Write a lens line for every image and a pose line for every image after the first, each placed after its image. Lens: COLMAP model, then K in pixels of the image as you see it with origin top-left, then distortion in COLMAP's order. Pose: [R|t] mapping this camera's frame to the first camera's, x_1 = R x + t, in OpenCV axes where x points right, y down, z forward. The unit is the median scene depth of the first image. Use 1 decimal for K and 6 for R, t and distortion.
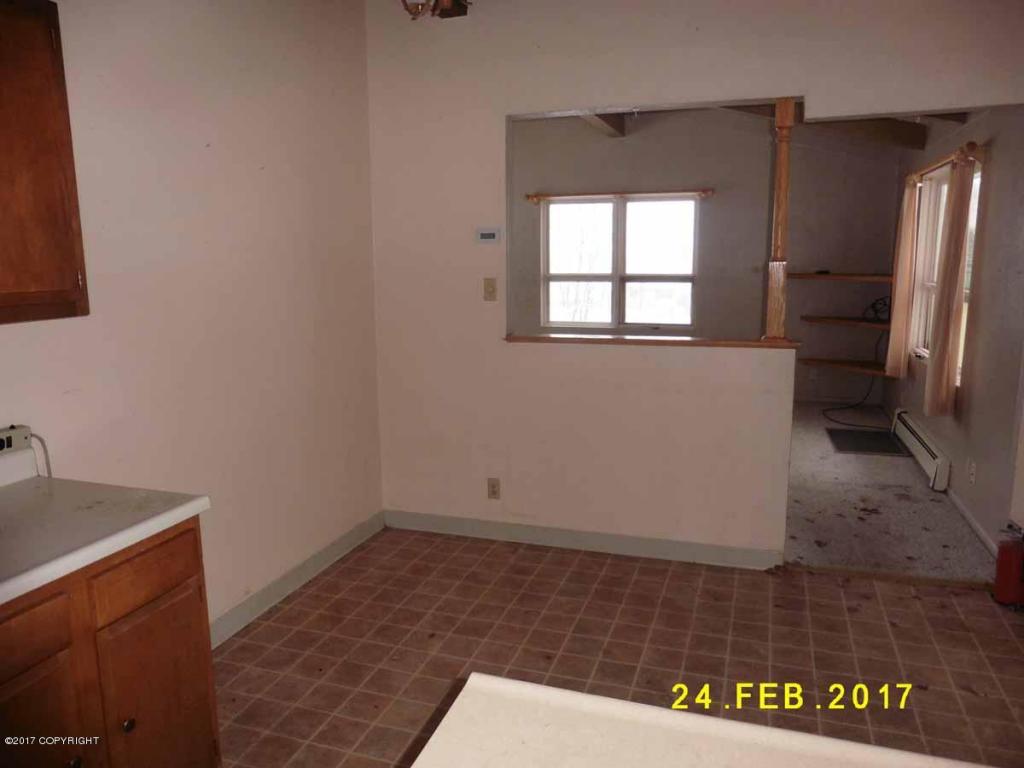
lens RADIAL K [[747.3, 0, 510.2], [0, 747.3, 385.2], [0, 0, 1]] dist [-0.040080, 0.000700]
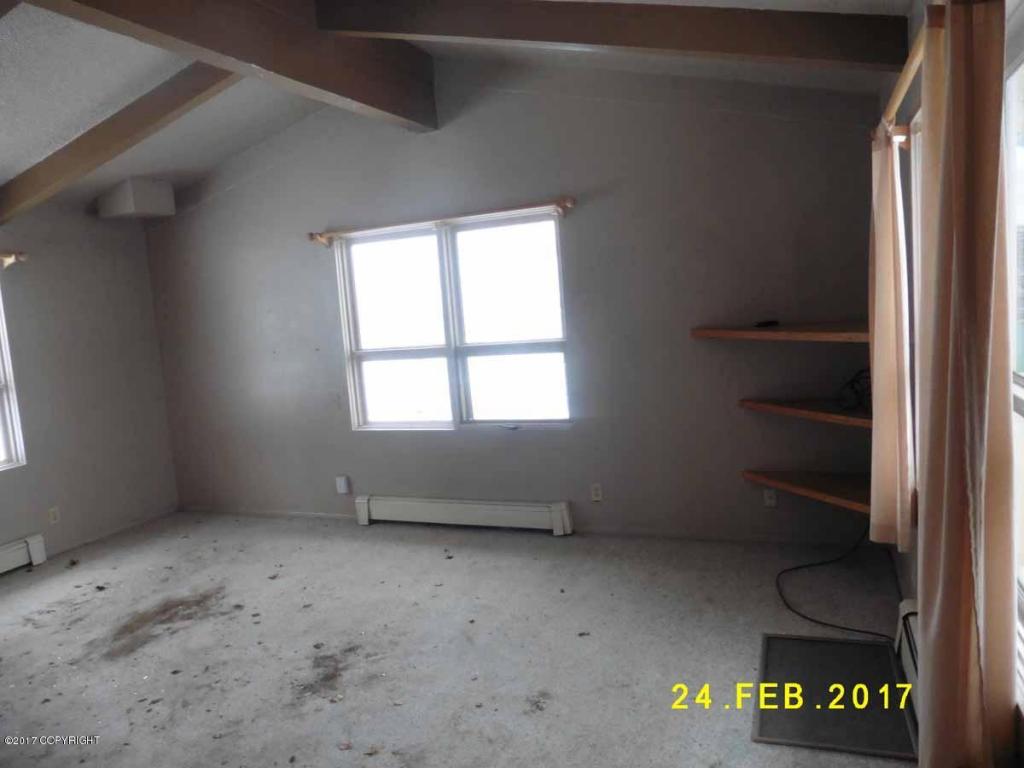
lens RADIAL K [[747.3, 0, 513.7], [0, 747.3, 383.9], [0, 0, 1]] dist [-0.040080, 0.000700]
pose [[0.995363, -0.062957, -0.072728, 0.242239], [0.058576, 0.996425, -0.060870, -0.075156], [0.076300, 0.056328, 0.995493, 0.378721]]
